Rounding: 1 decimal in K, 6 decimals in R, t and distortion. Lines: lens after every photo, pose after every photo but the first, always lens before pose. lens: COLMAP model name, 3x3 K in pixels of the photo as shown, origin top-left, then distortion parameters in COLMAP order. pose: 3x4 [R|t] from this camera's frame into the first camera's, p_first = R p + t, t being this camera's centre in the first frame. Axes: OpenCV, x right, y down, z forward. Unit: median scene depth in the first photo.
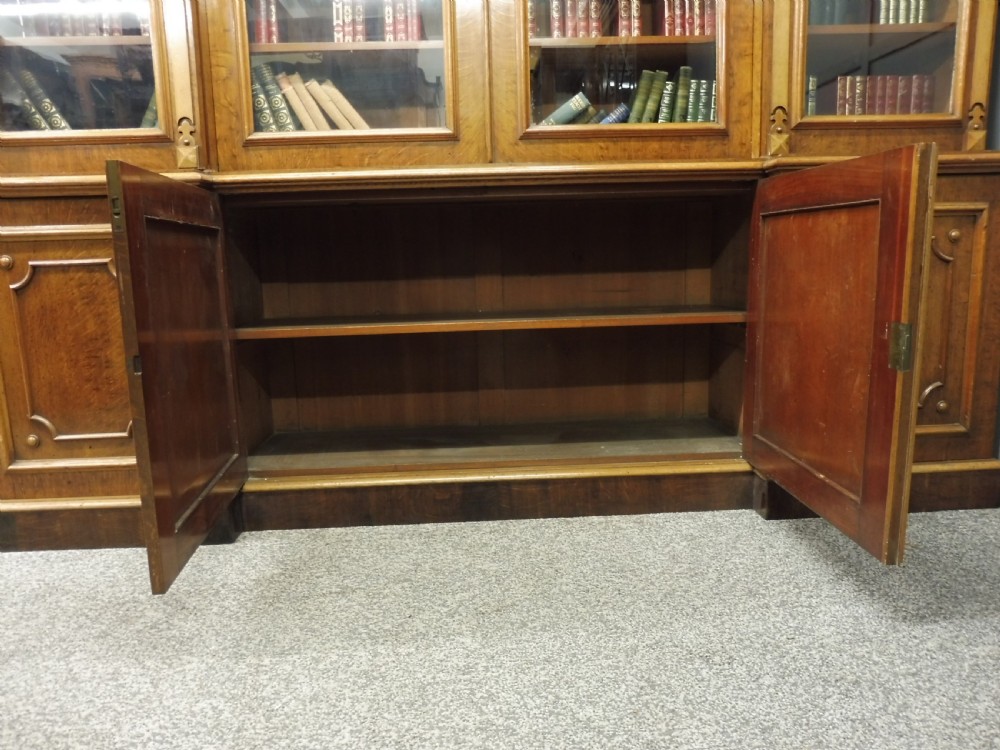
lens RADIAL K [[725.5, 0, 503.1], [0, 725.5, 380.8], [0, 0, 1]] dist [-0.043576, 0.002865]
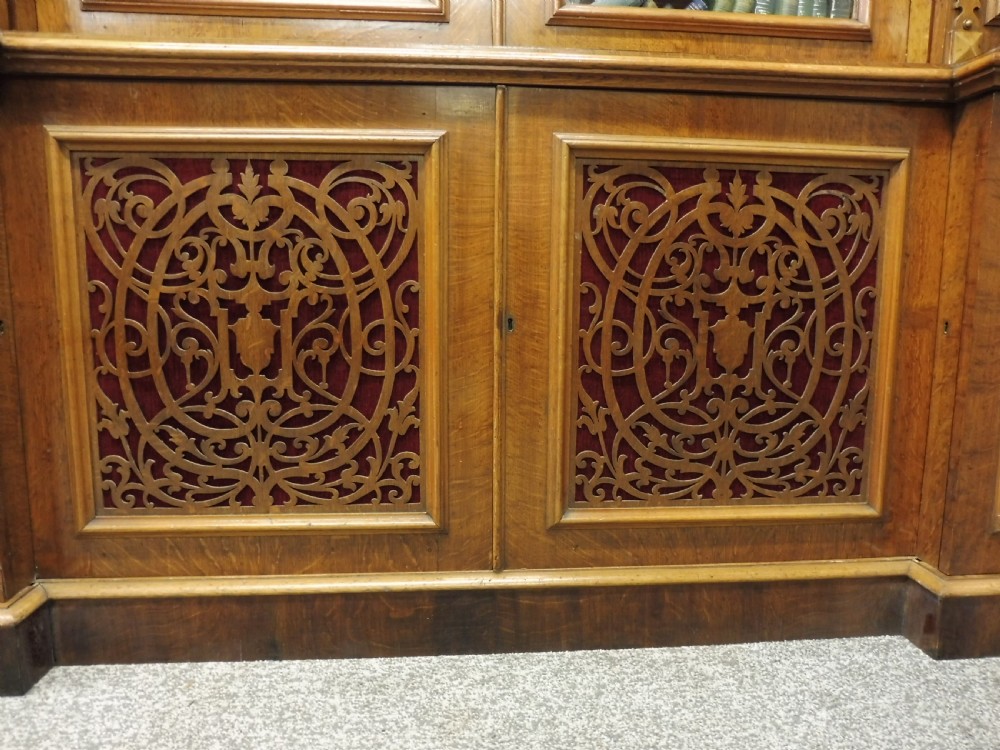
lens RADIAL K [[725.5, 0, 506.2], [0, 725.5, 381.2], [0, 0, 1]] dist [-0.043576, 0.002865]
pose [[0.998542, 0.029948, 0.044912, -0.031992], [-0.028281, 0.998904, -0.037300, -0.009192], [-0.045980, 0.035975, 0.998294, 0.423055]]
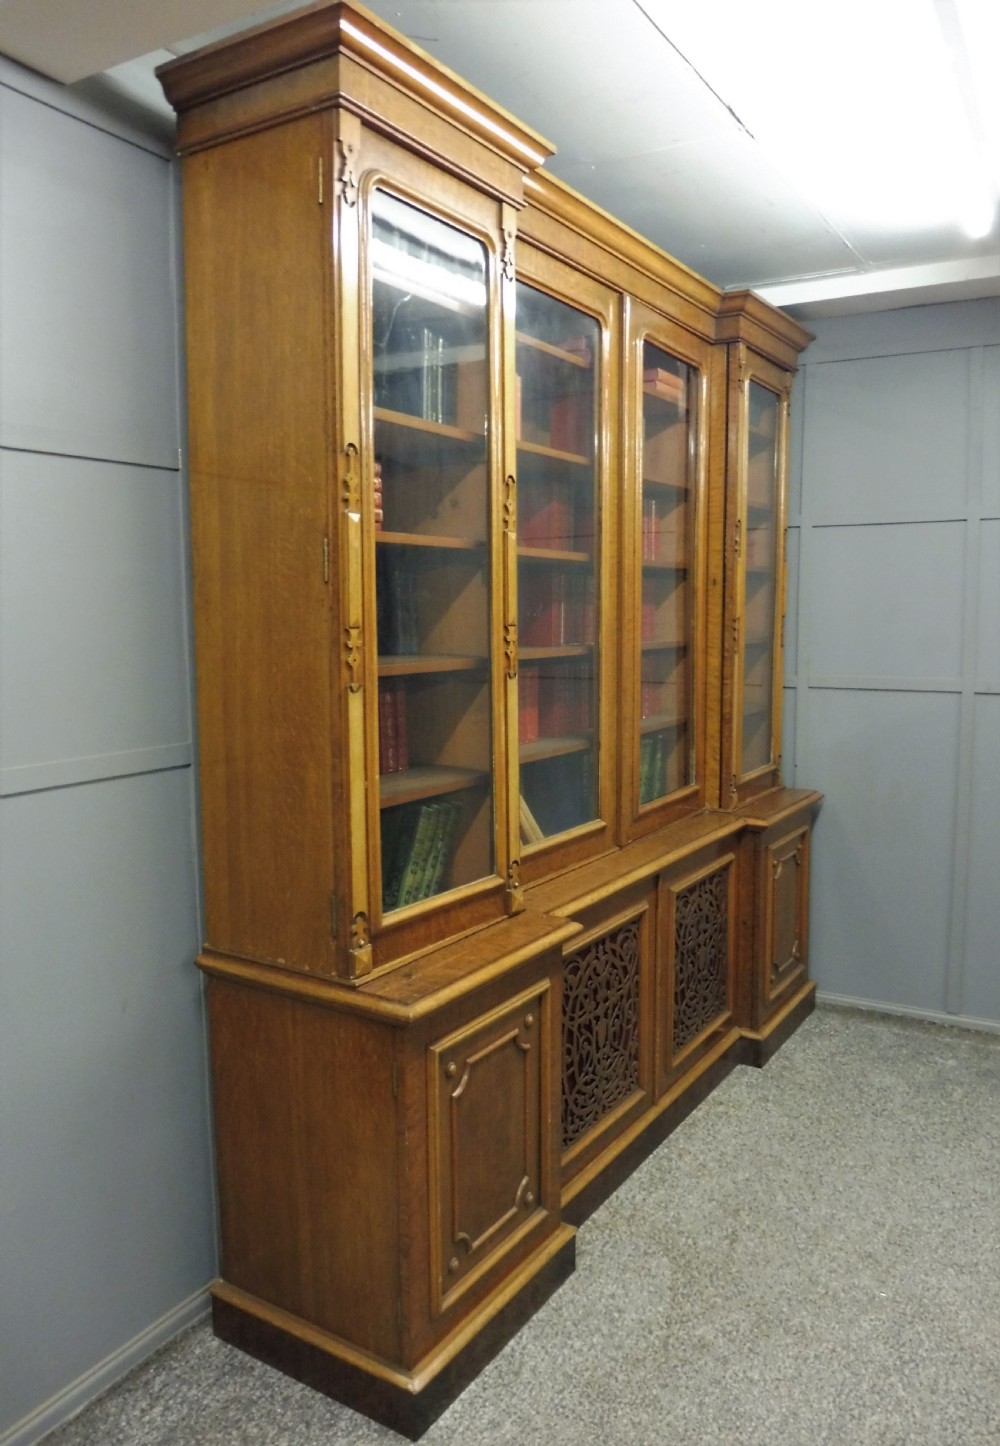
lens RADIAL K [[1050.8, 0, 529.4], [0, 1050.8, 723.0], [0, 0, 1]] dist [-0.058831, 0.024241]
pose [[0.564496, -0.063926, 0.822957, -1.553097], [0.129672, 0.991485, -0.011930, -0.519938], [-0.815187, 0.113448, 0.567979, 0.148218]]
